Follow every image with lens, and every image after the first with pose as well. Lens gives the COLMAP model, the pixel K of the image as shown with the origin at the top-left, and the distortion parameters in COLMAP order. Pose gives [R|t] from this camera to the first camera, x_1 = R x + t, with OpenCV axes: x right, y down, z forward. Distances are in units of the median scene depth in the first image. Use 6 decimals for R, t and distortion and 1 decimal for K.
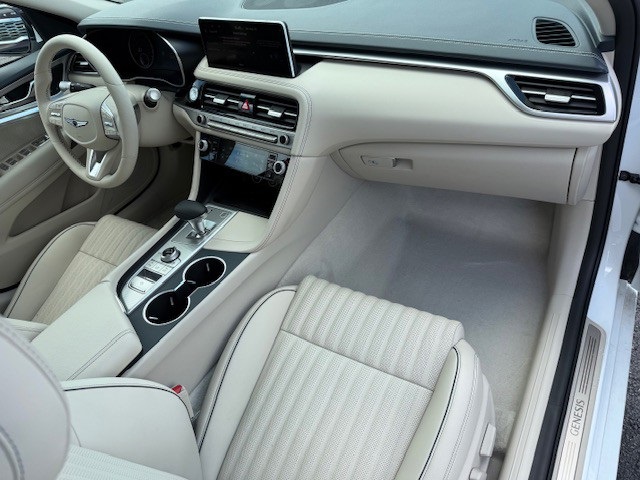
lens RADIAL K [[446.8, 0, 324.1], [0, 446.8, 239.3], [0, 0, 1]] dist [0.029450, -0.048511]
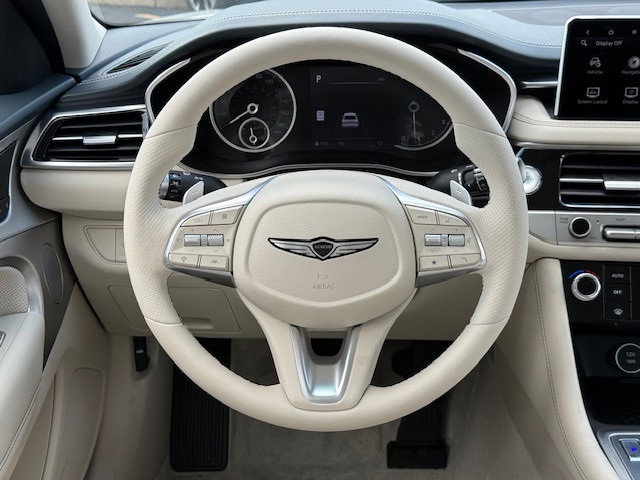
lens RADIAL K [[895.6, 0, 321.7], [0, 895.6, 240.6], [0, 0, 1]] dist [0.076762, 0.000000]
pose [[0.874989, -0.035144, 0.482865, -1.023605], [0.220422, 0.916915, -0.332687, -0.025760], [-0.431054, 0.397532, 0.810037, 0.464771]]
